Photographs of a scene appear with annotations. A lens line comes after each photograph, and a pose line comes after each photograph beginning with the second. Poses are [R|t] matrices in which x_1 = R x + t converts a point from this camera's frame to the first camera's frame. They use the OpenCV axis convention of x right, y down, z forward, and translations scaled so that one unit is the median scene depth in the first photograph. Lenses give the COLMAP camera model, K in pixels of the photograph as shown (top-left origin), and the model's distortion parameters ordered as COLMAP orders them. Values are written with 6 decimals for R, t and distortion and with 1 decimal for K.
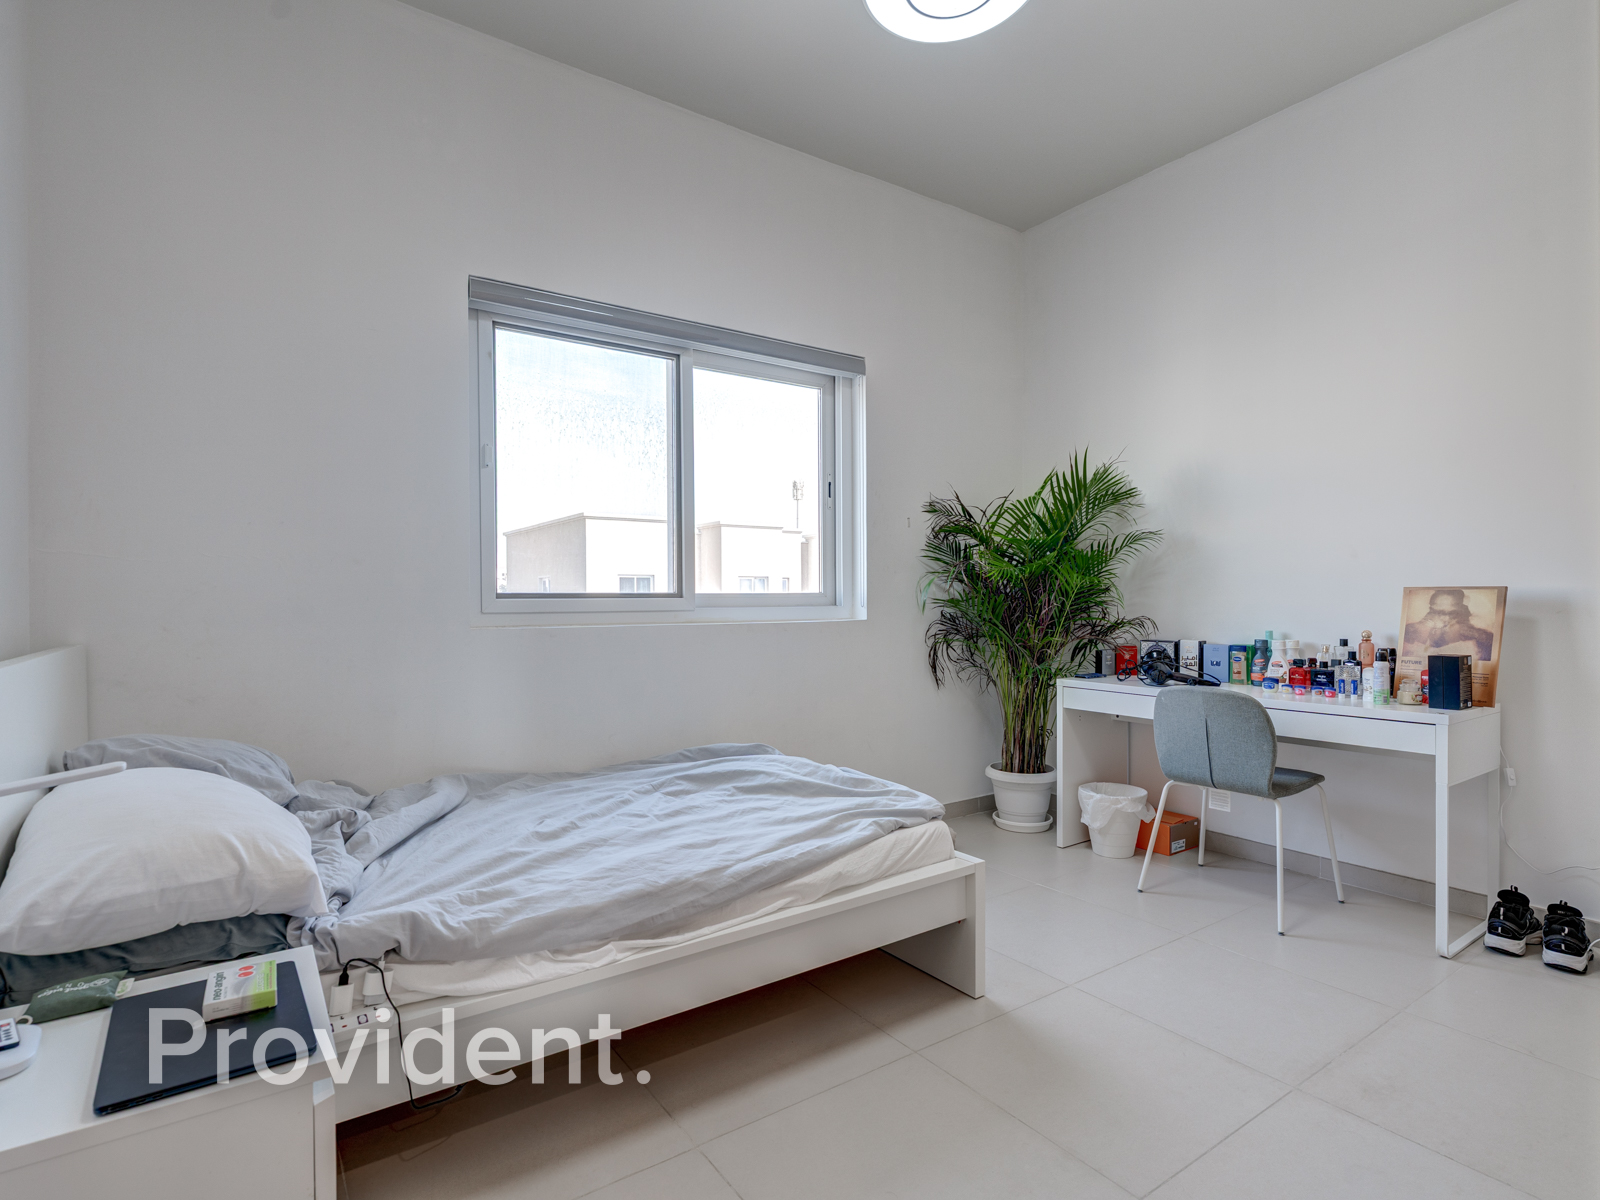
lens RADIAL K [[821.0, 0, 794.5], [0, 821.0, 600.6], [0, 0, 1]] dist [-0.004113, 0.002172]
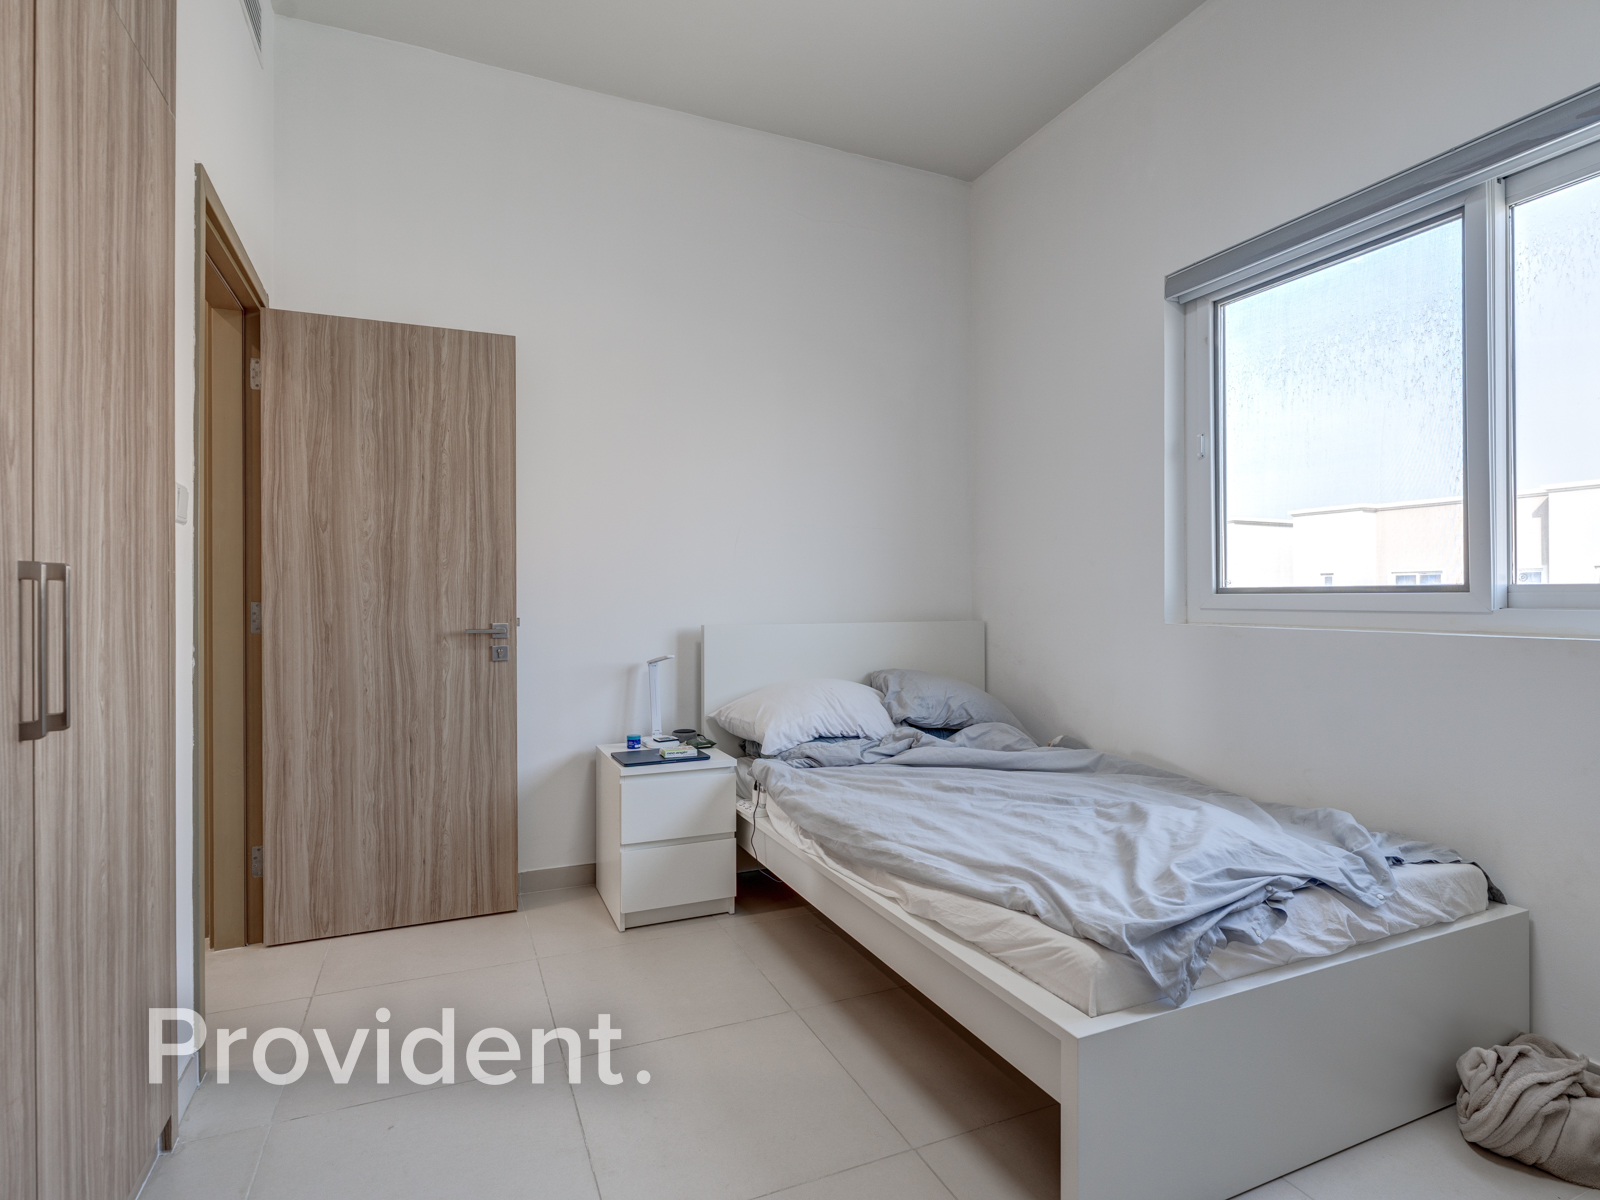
lens RADIAL K [[821.0, 0, 794.5], [0, 821.0, 600.6], [0, 0, 1]] dist [-0.004113, 0.002172]
pose [[-0.197275, 0.009419, -0.980303, 0.830639], [0.003325, 0.999955, 0.008939, -0.006100], [0.980343, -0.001497, -0.197297, 0.890042]]
